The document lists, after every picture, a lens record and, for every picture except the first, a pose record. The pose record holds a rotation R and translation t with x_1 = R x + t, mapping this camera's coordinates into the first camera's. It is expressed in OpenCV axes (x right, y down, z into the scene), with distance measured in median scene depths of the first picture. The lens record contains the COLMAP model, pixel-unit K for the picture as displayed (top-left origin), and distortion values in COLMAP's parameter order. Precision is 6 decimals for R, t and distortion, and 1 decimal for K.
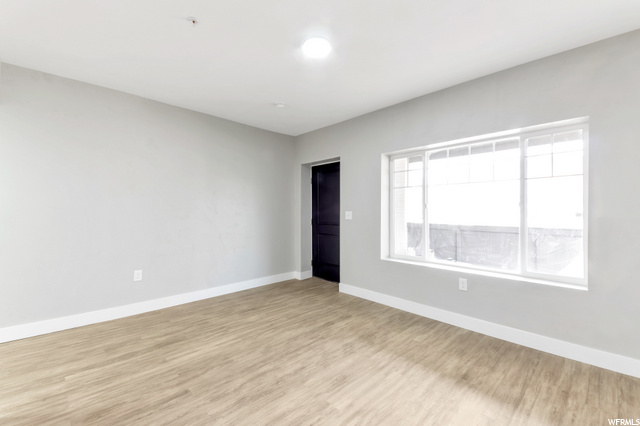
lens RADIAL K [[266.7, 0, 320.0], [0, 266.7, 213.0], [0, 0, 1]] dist [-0.030316, -0.000140]
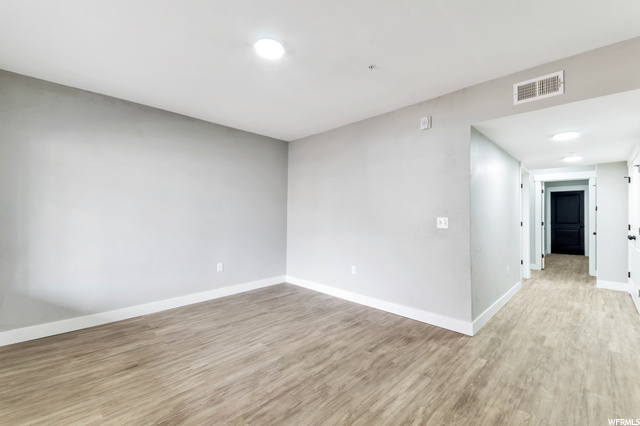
lens RADIAL K [[266.7, 0, 320.0], [0, 266.7, 213.0], [0, 0, 1]] dist [-0.030316, -0.000140]
pose [[-0.999648, -0.012526, -0.023398, -0.179456], [-0.012529, 0.999922, -0.000030, -0.020197], [0.023397, 0.000263, -0.999726, 1.989412]]
